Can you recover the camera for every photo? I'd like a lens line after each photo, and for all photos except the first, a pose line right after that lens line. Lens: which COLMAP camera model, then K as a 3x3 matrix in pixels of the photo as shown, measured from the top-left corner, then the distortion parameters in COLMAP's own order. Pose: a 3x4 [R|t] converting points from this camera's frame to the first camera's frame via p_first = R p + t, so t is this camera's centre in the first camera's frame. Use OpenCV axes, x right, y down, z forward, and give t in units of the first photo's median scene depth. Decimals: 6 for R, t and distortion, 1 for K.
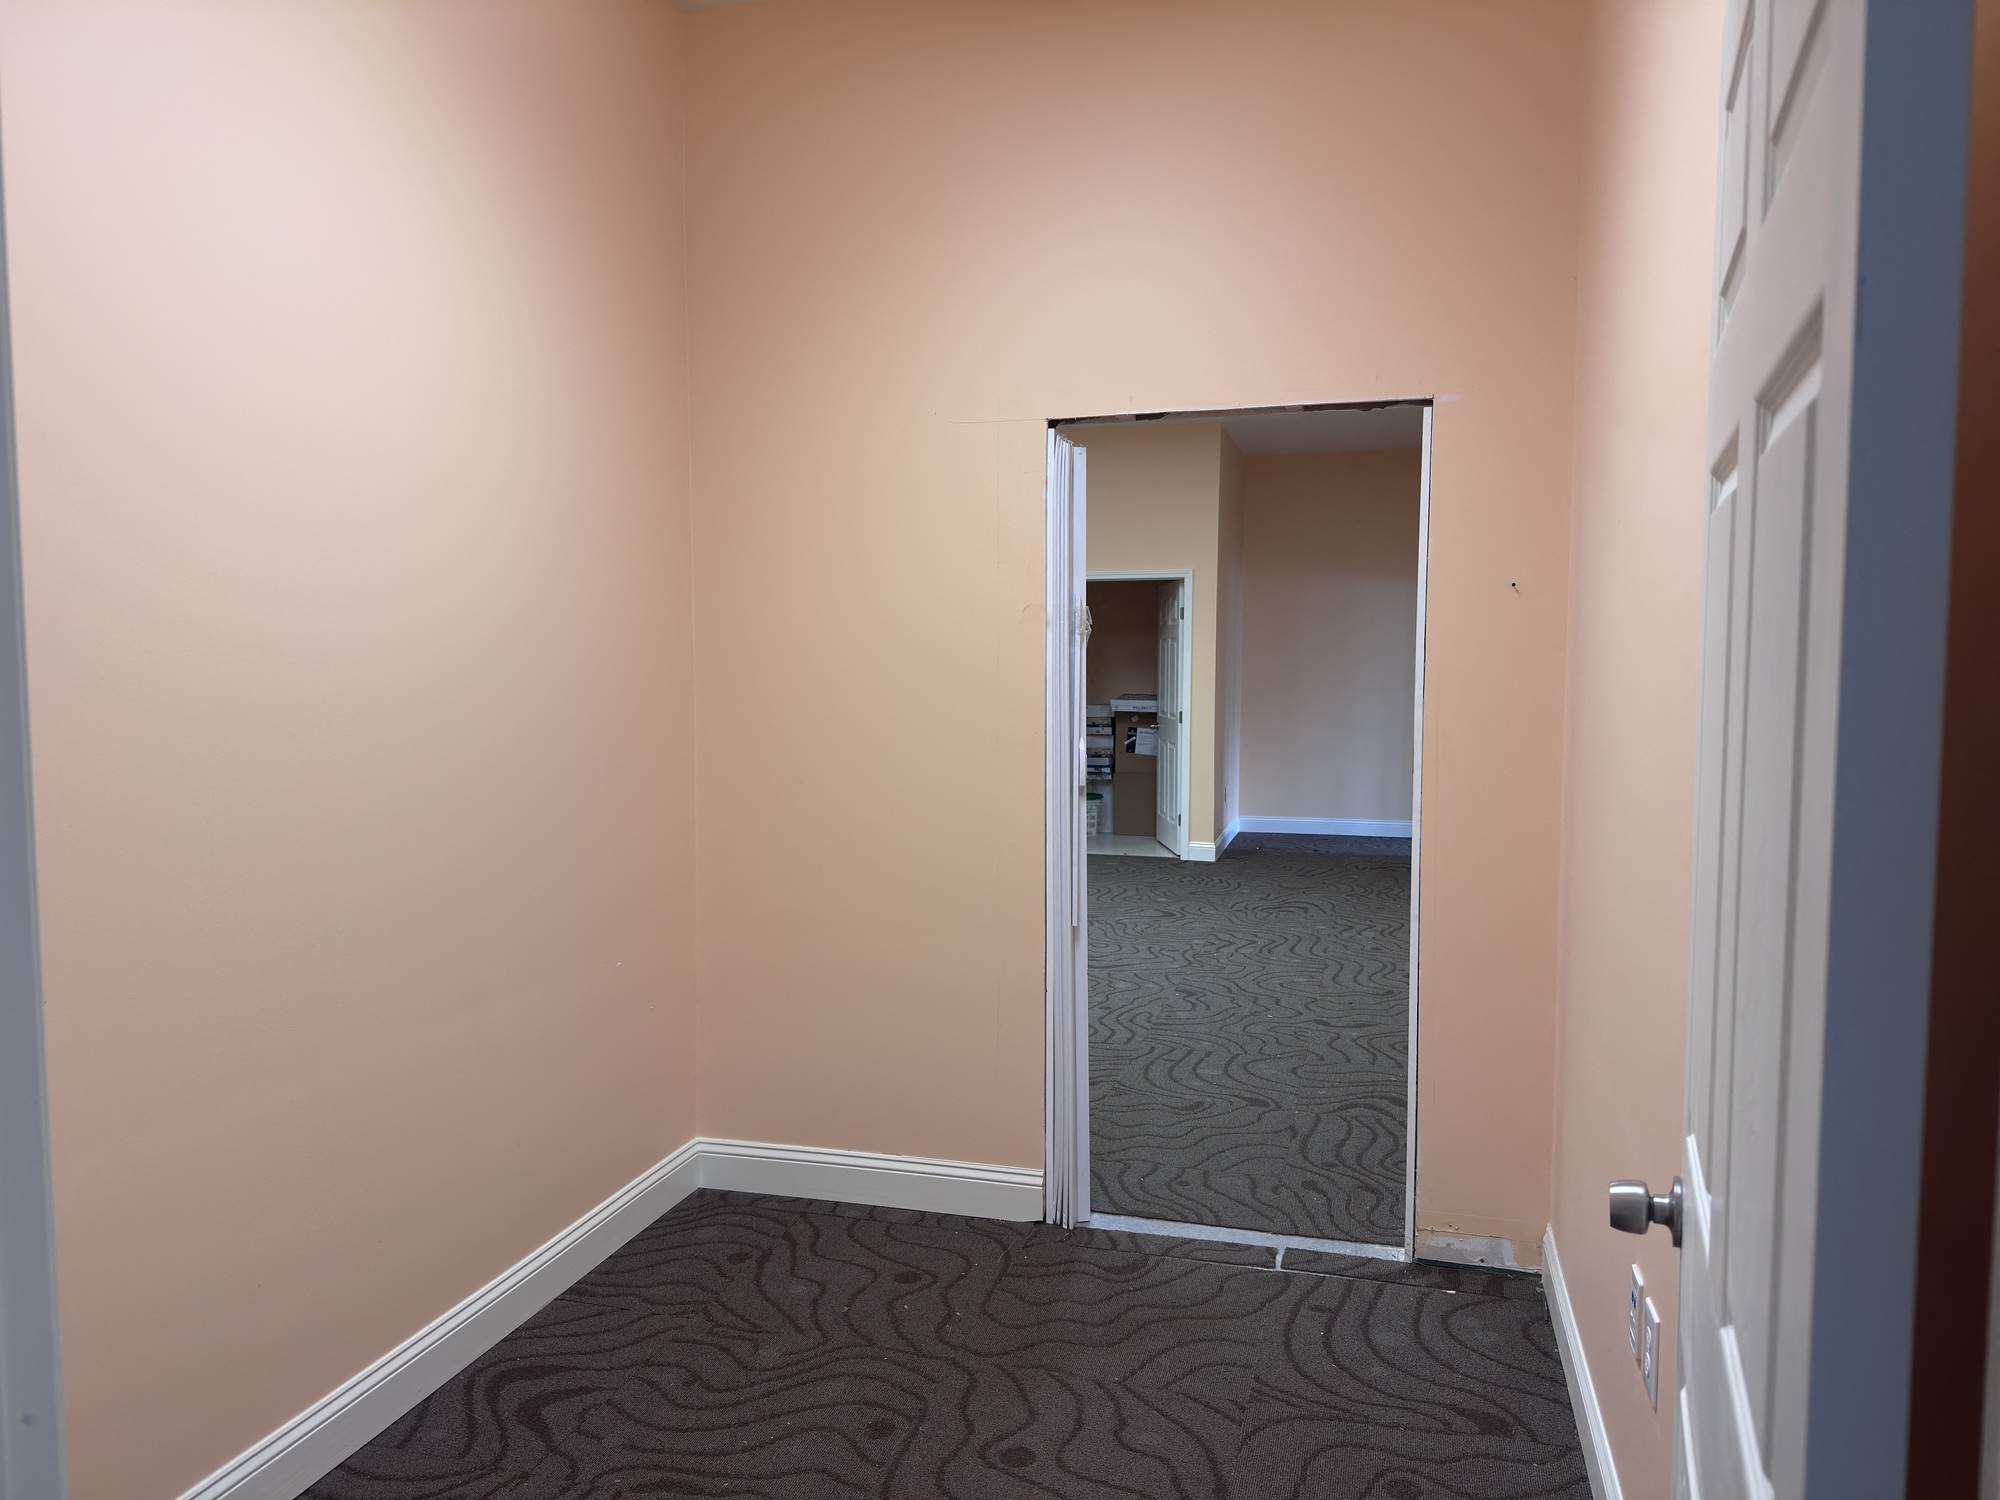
lens RADIAL K [[1404.9, 0, 1000.0], [0, 1404.9, 750.0], [0, 0, 1]] dist [0.123404, -0.256604]
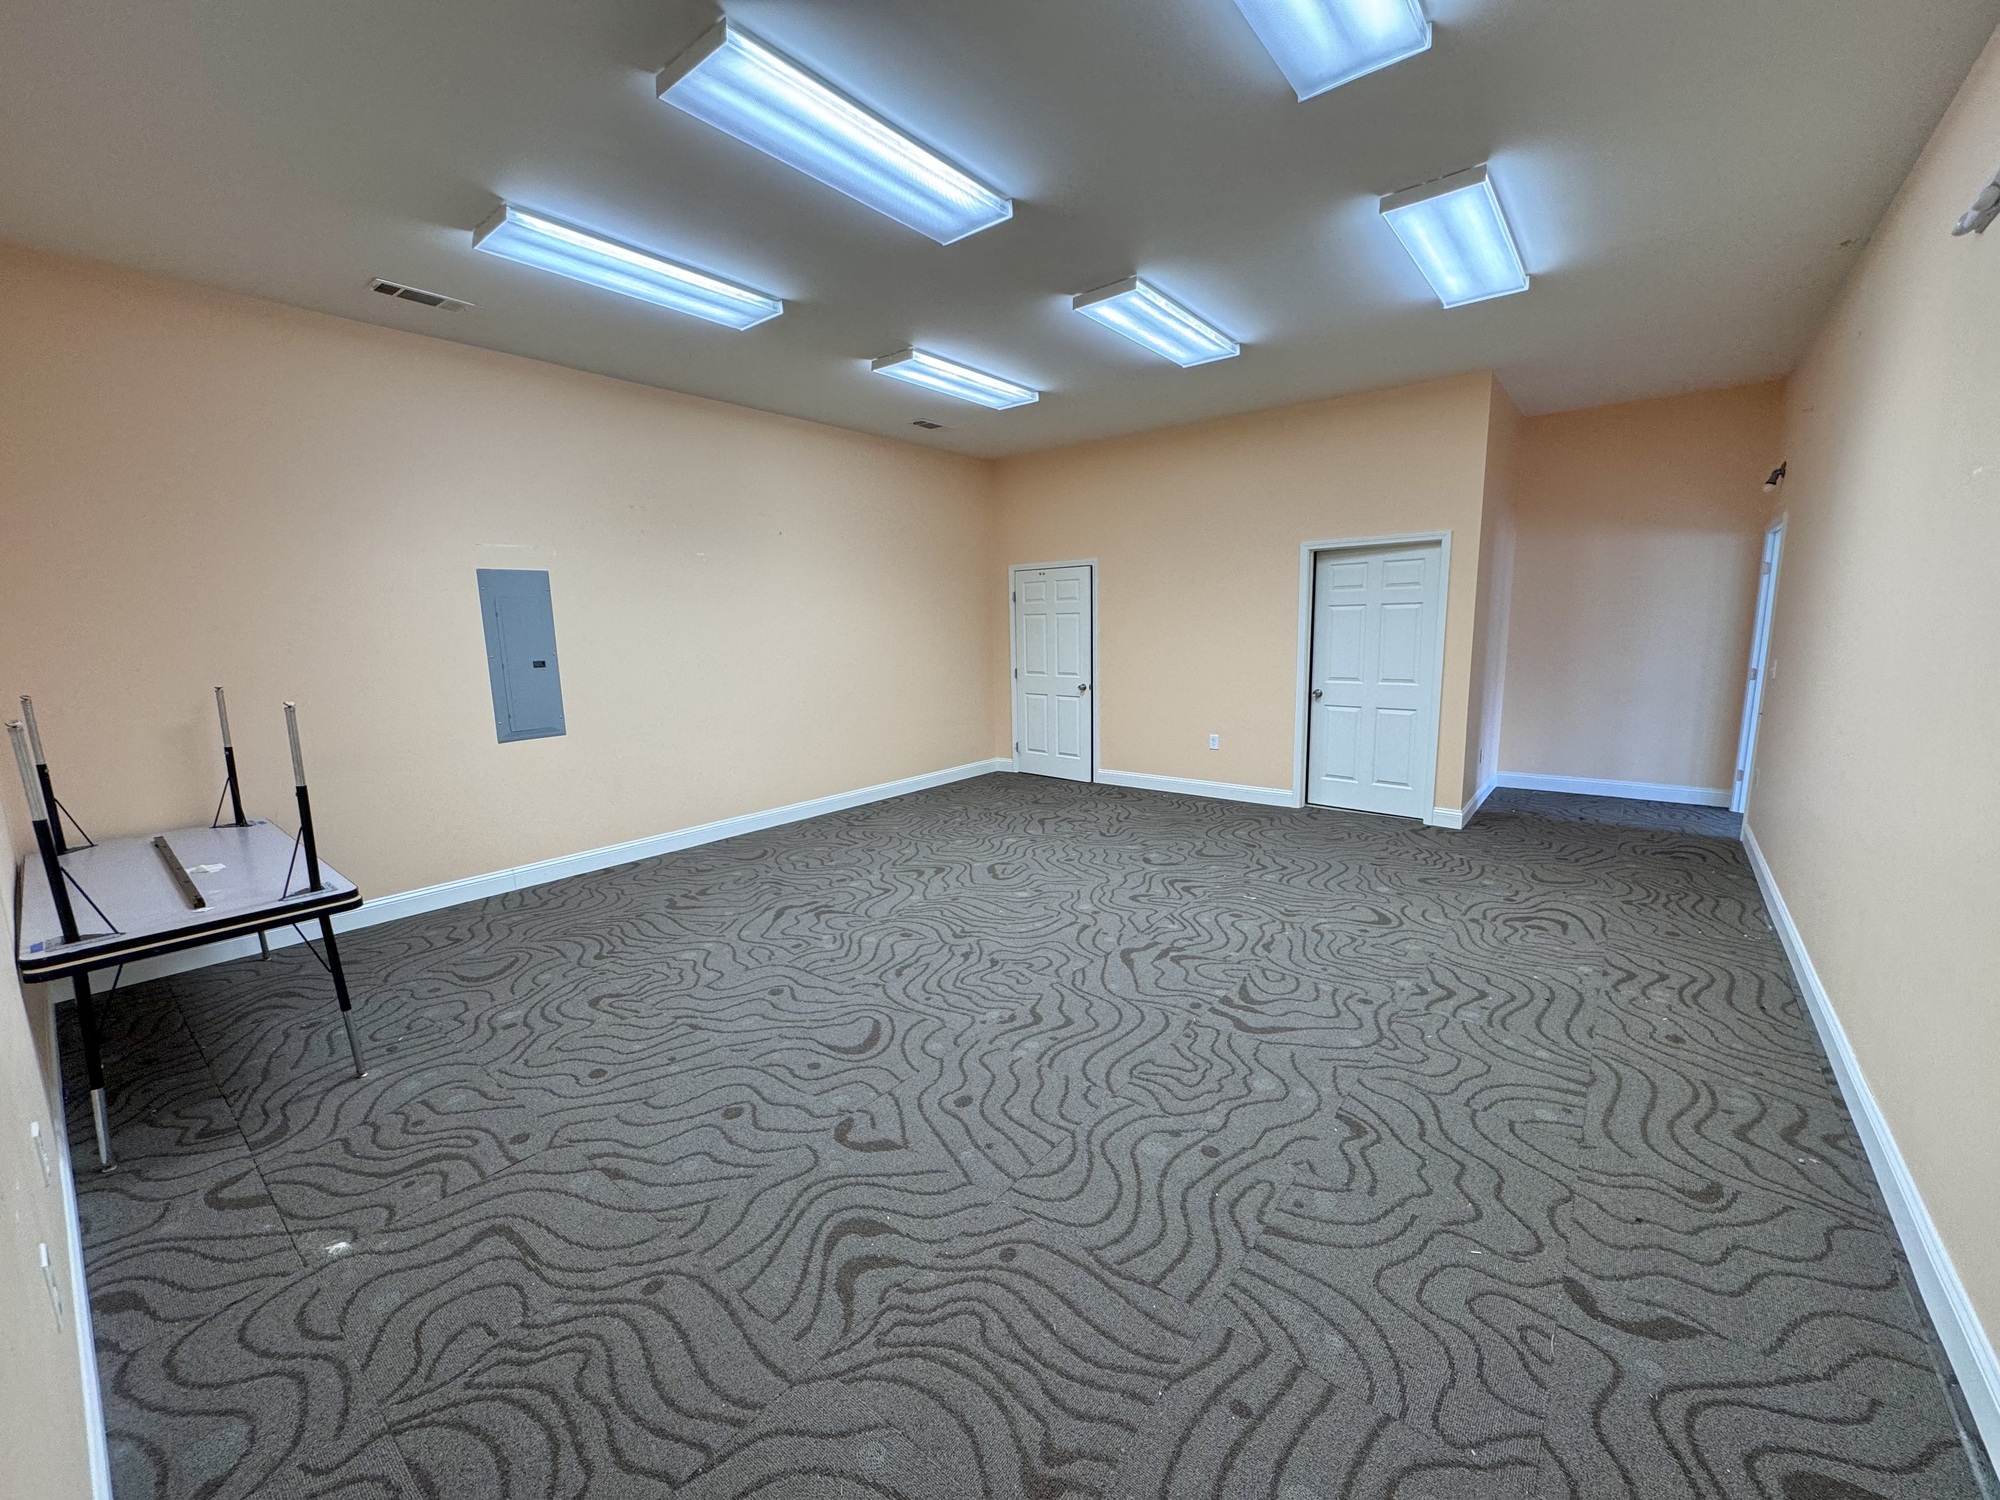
lens RADIAL K [[800.8, 0, 1000.0], [0, 800.8, 750.0], [0, 0, 1]] dist [-0.002543, -0.000298]
pose [[0.918009, 0.039117, -0.394624, 0.106405], [-0.001309, 0.995416, 0.095627, -0.044596], [0.396556, -0.087270, 0.913853, 0.513754]]
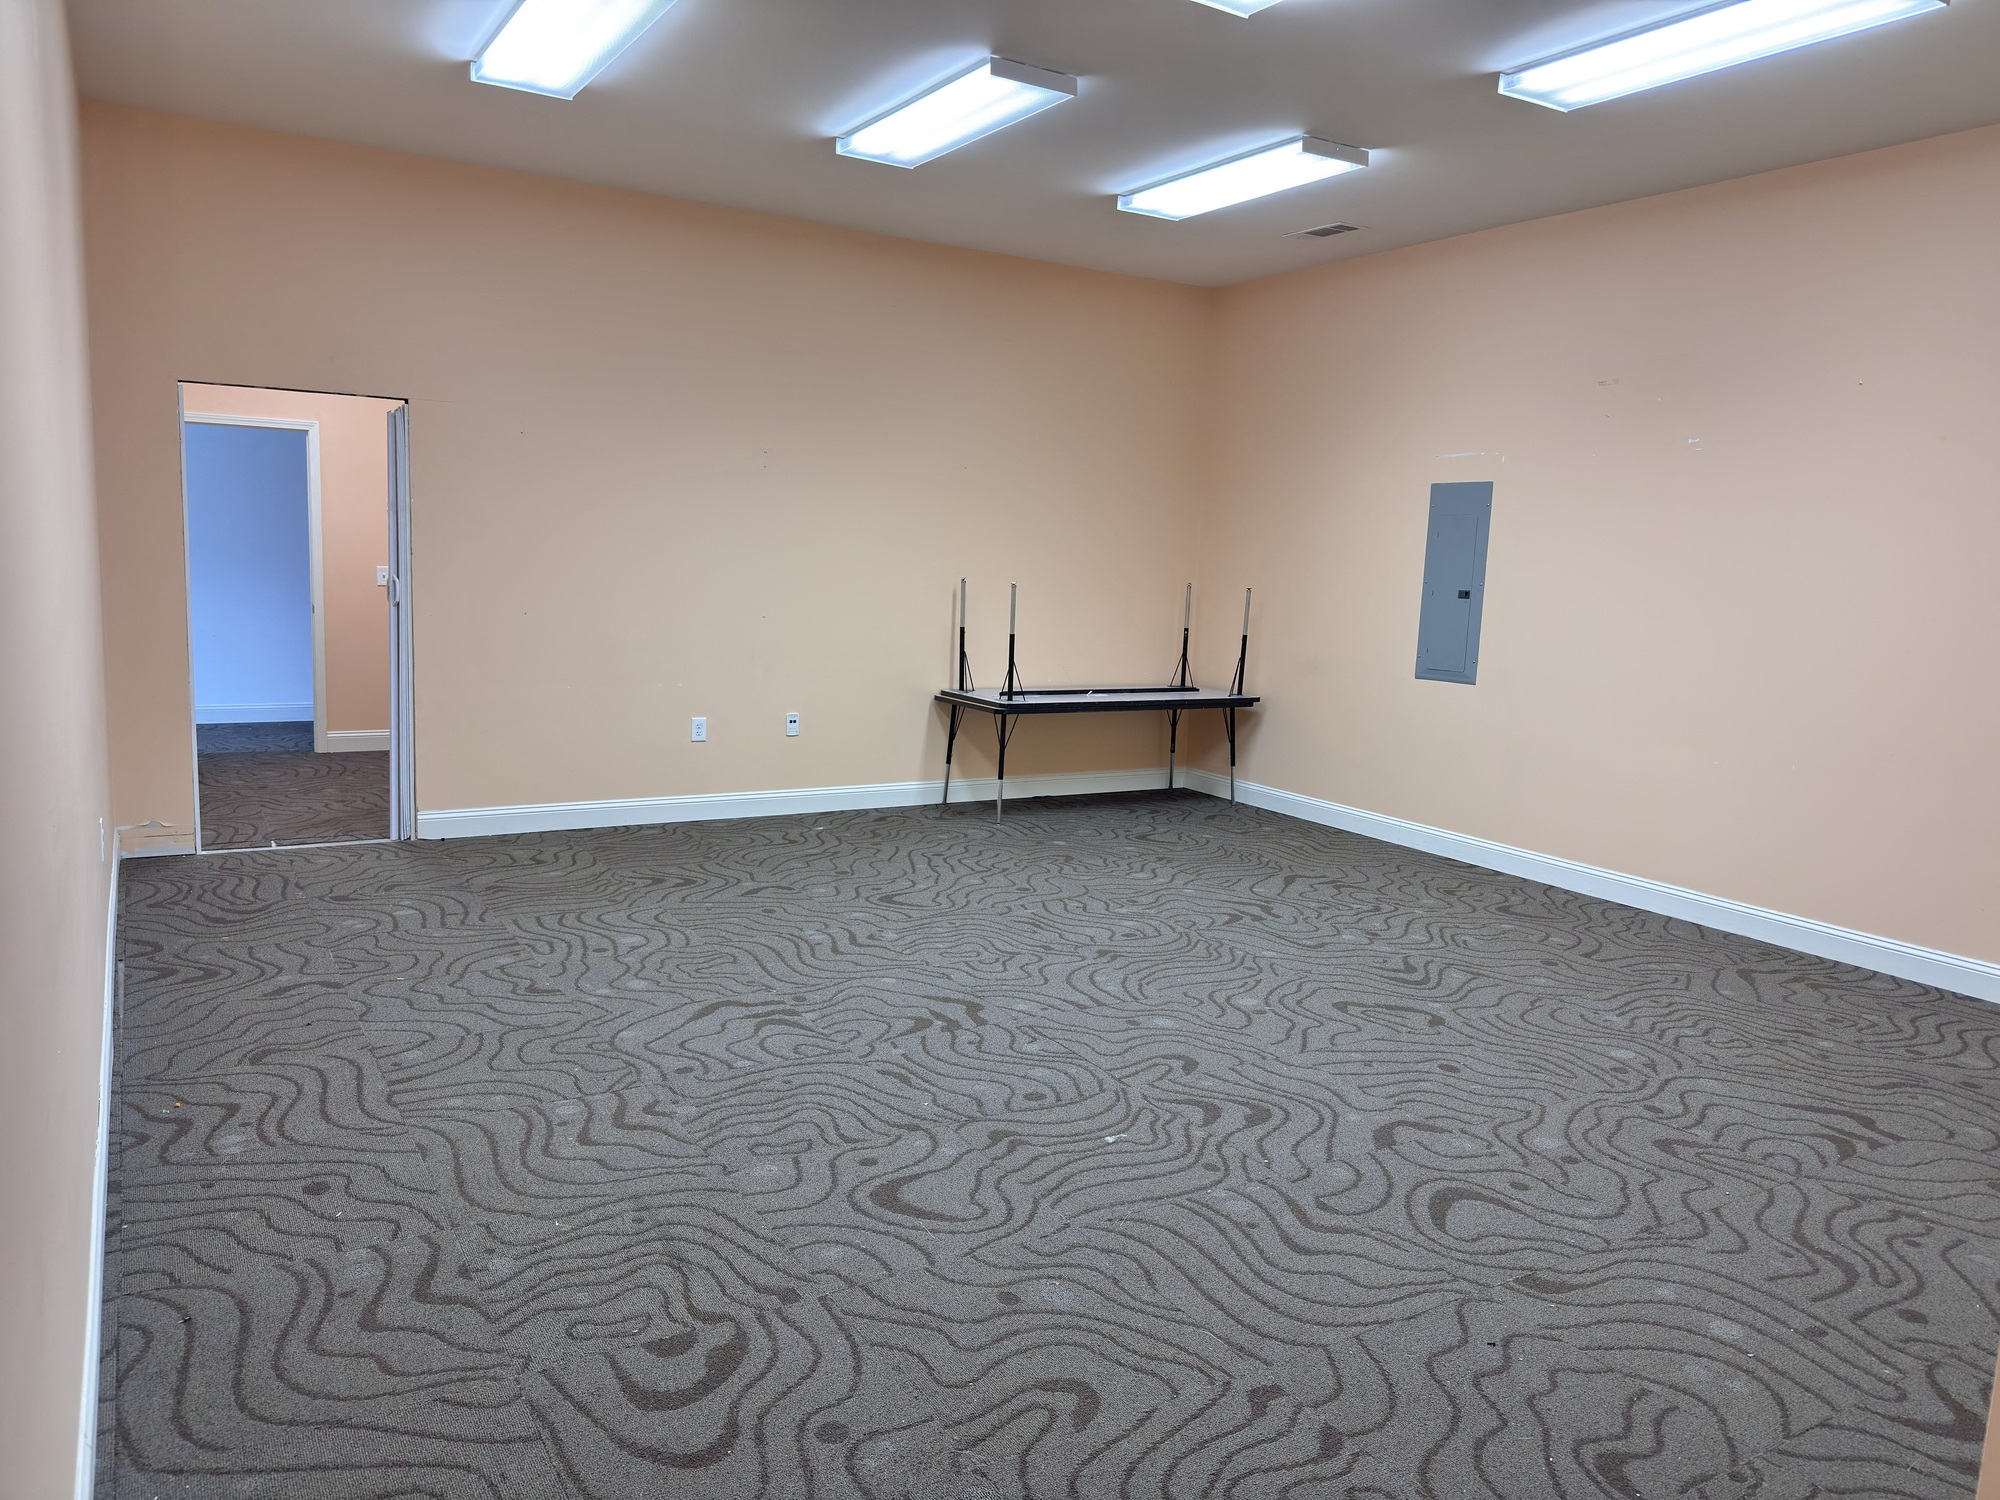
lens RADIAL K [[1404.9, 0, 1000.0], [0, 1404.9, 750.0], [0, 0, 1]] dist [0.123404, -0.256604]
pose [[-0.690332, 0.071856, -0.719916, 0.436618], [-0.090447, 0.978678, 0.184414, -0.099988], [0.717817, 0.192421, -0.669113, 1.450314]]
